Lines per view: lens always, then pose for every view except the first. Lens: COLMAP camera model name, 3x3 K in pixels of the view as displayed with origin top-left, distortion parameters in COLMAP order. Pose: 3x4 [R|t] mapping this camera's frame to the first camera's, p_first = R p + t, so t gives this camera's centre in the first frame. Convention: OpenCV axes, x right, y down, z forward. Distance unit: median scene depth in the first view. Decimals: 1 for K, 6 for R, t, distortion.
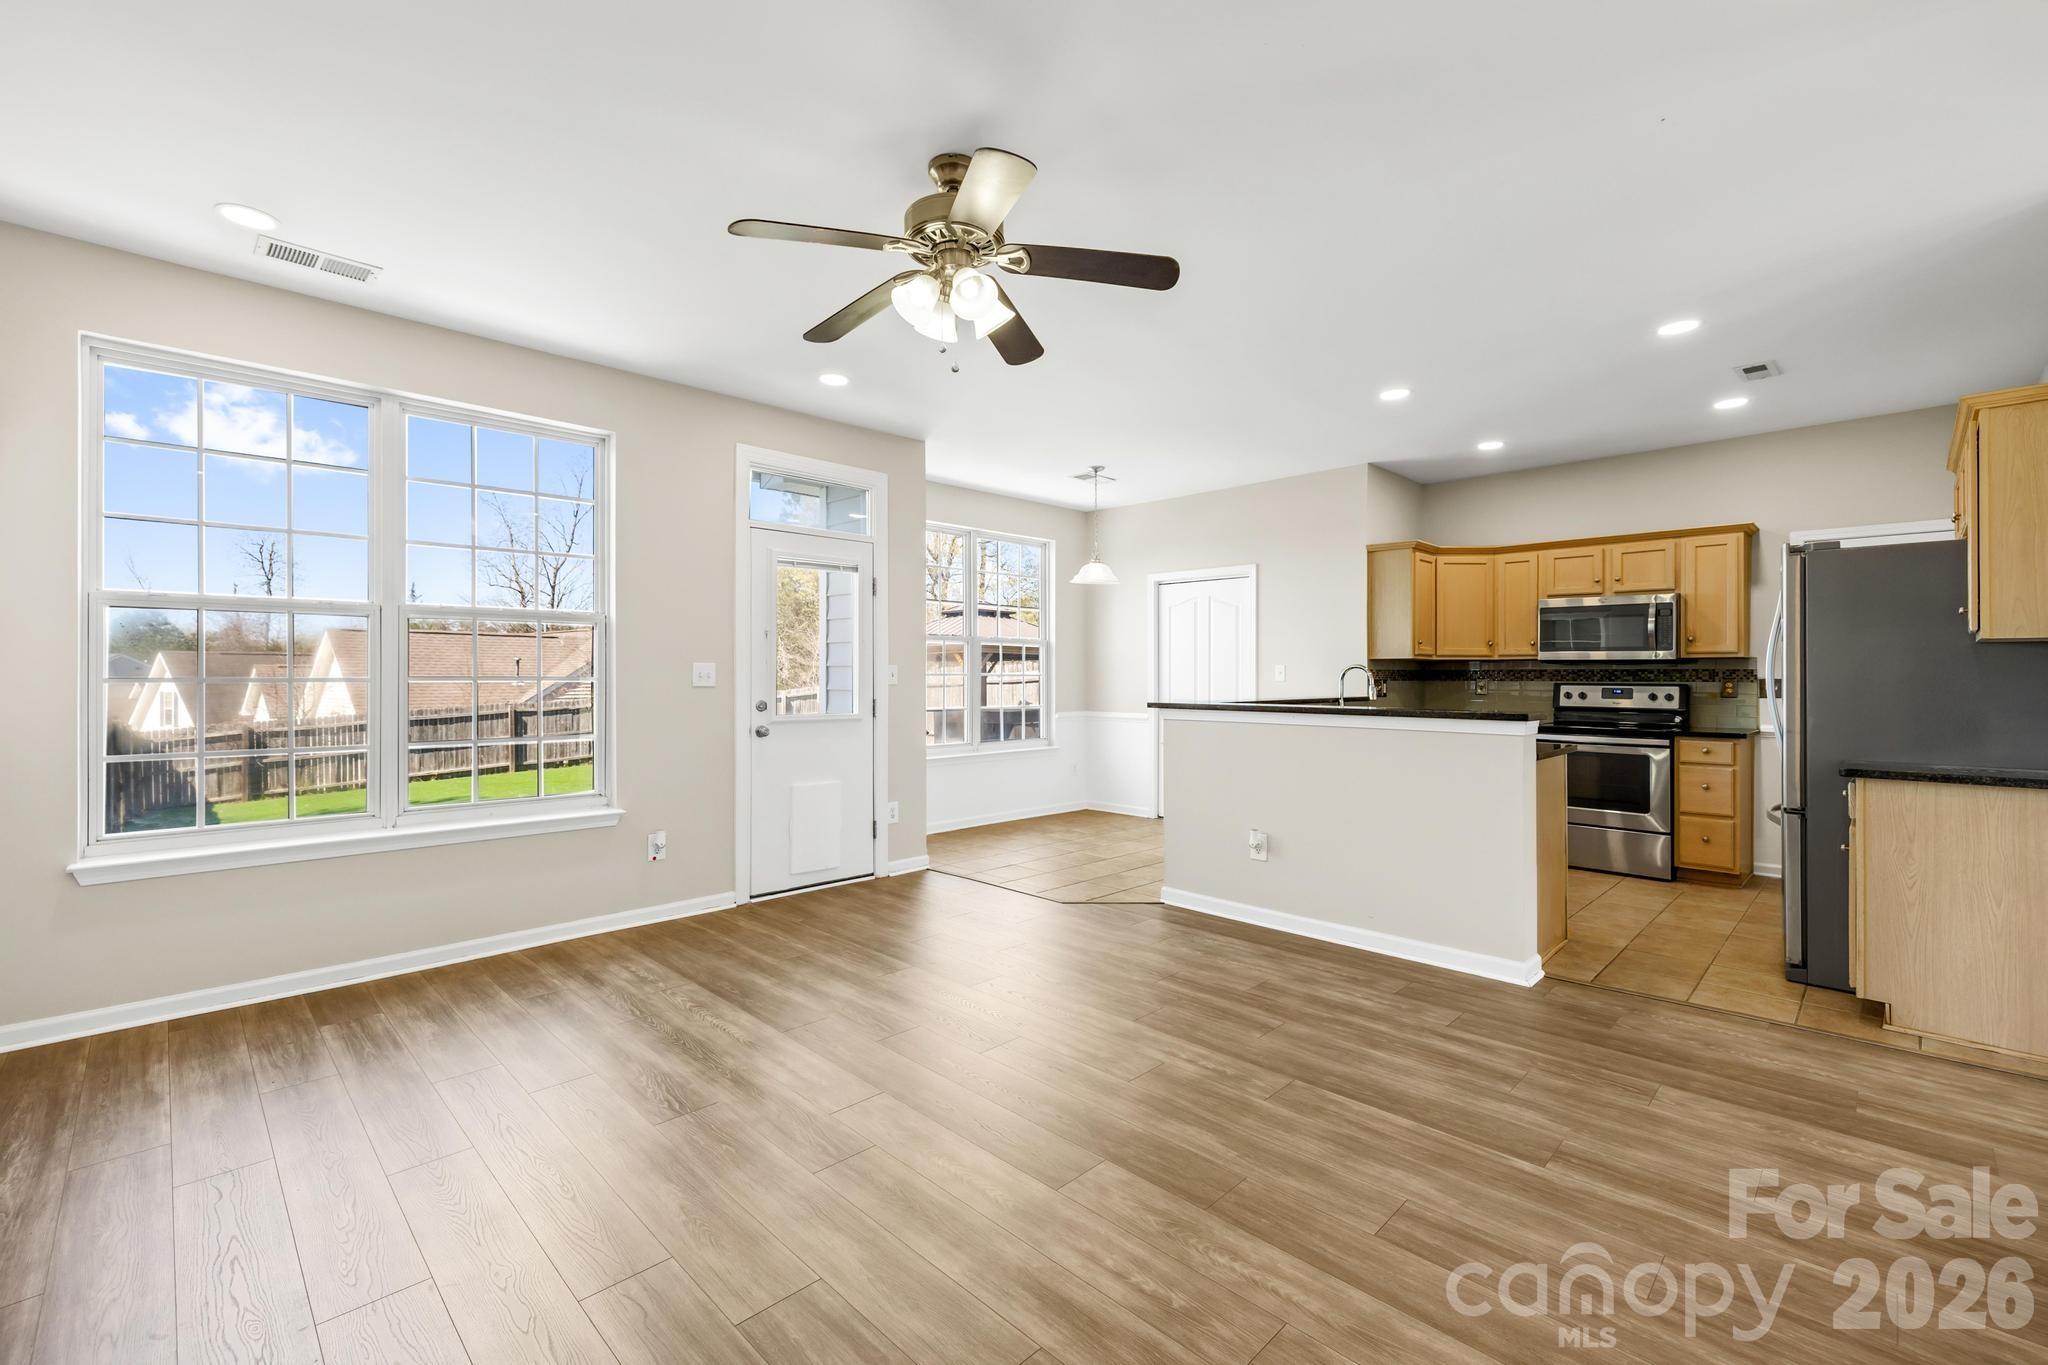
lens RADIAL K [[868.3, 0, 1004.8], [0, 868.3, 671.0], [0, 0, 1]] dist [0.000315, -0.000553]
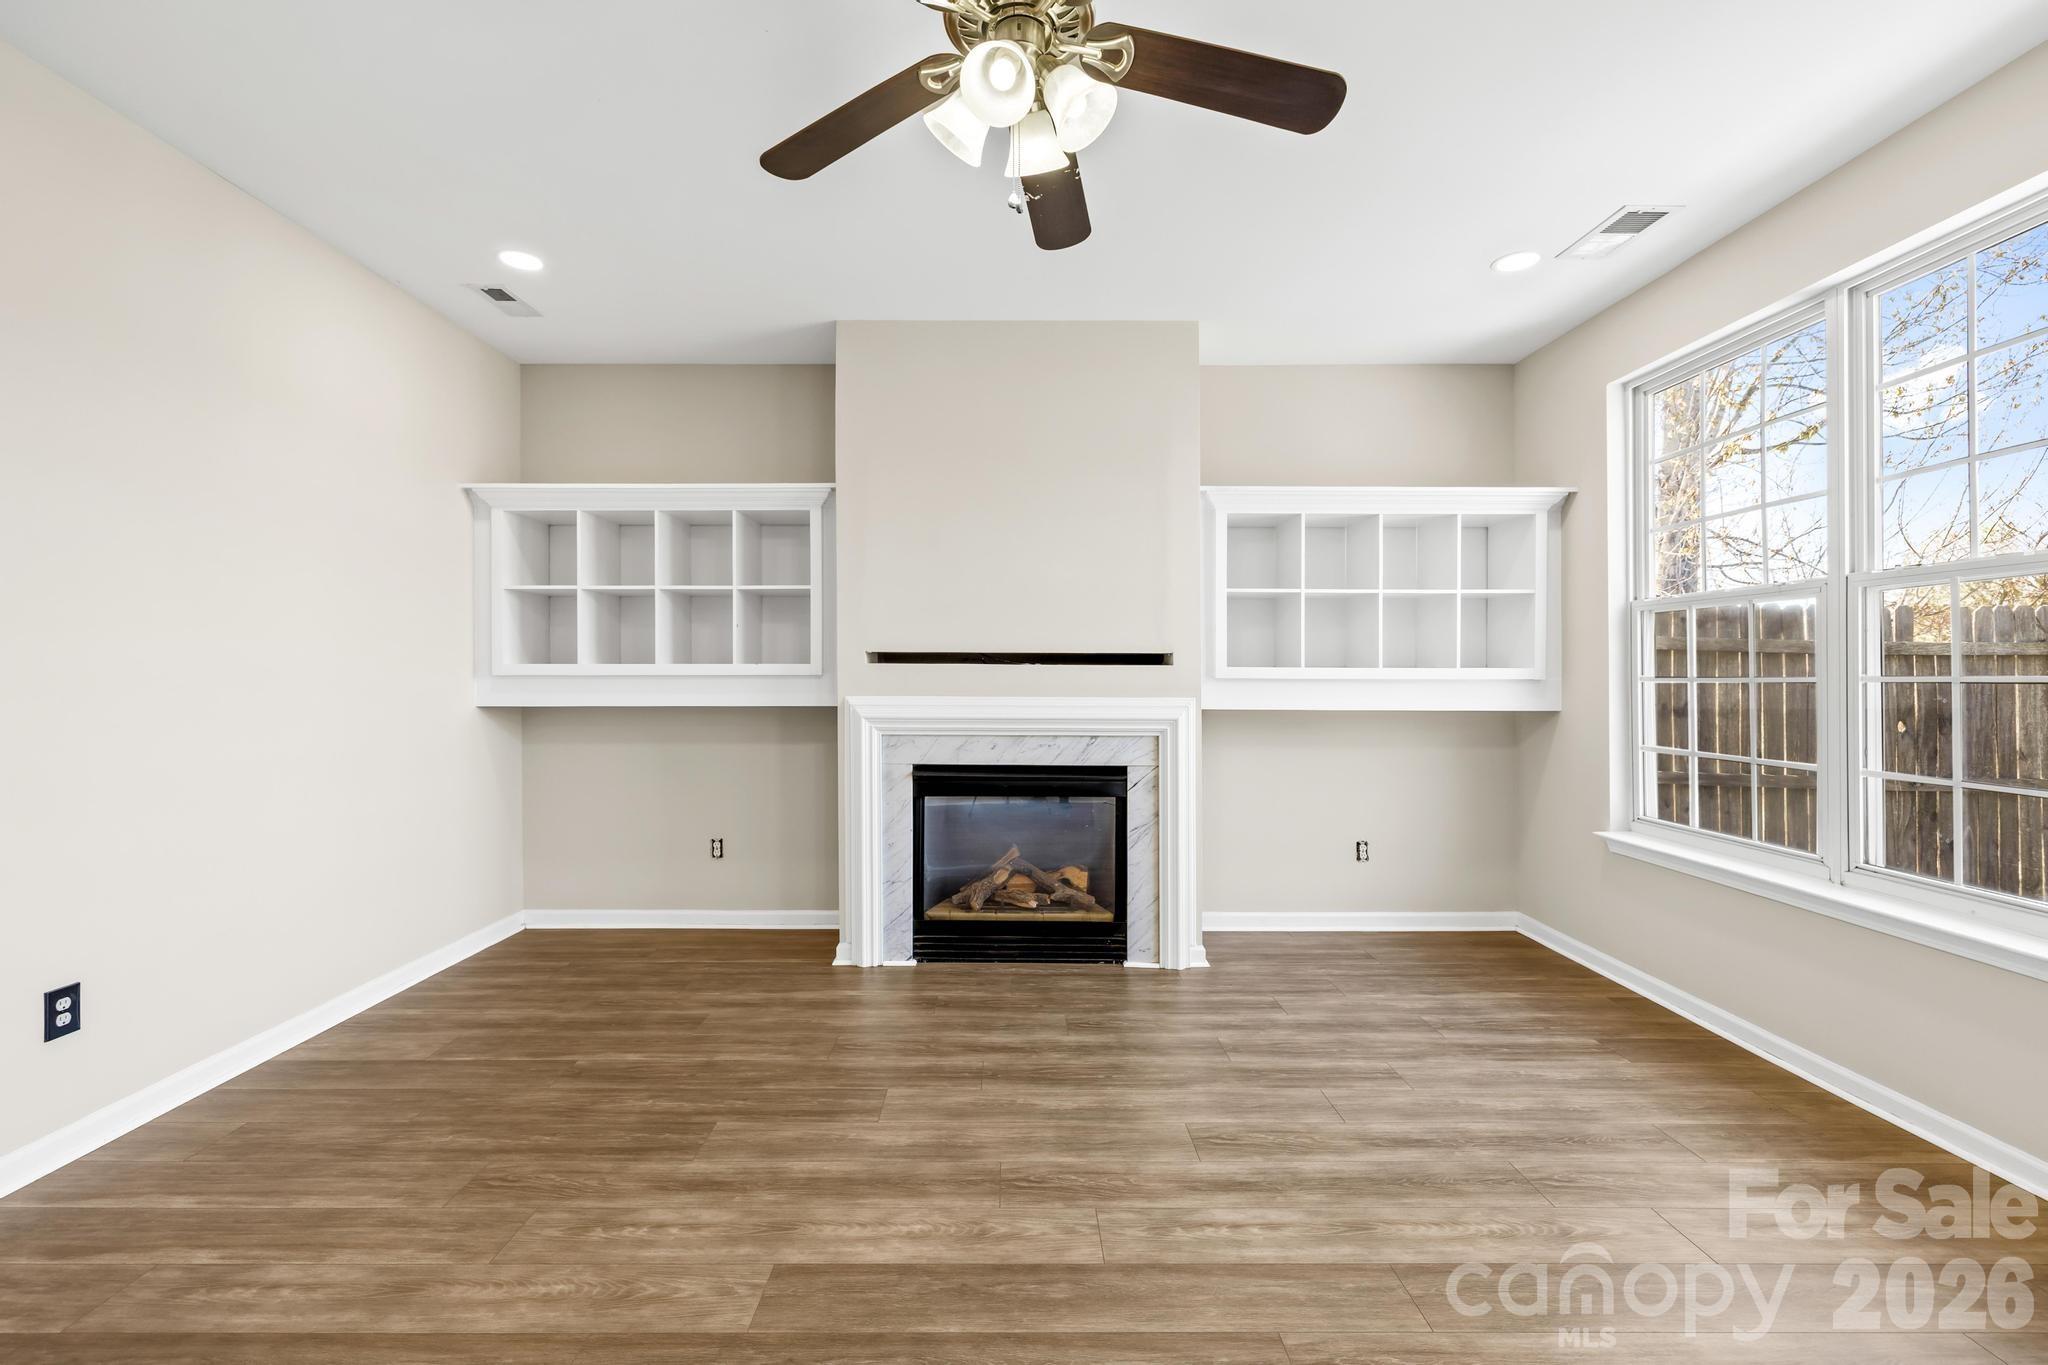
lens RADIAL K [[868.3, 0, 1014.2], [0, 868.3, 674.7], [0, 0, 1]] dist [0.000315, -0.000553]
pose [[-0.697121, -0.000532, -0.716953, 0.207961], [0.002831, 0.999990, -0.003495, 0.004443], [0.716948, -0.004466, -0.697113, 0.718904]]
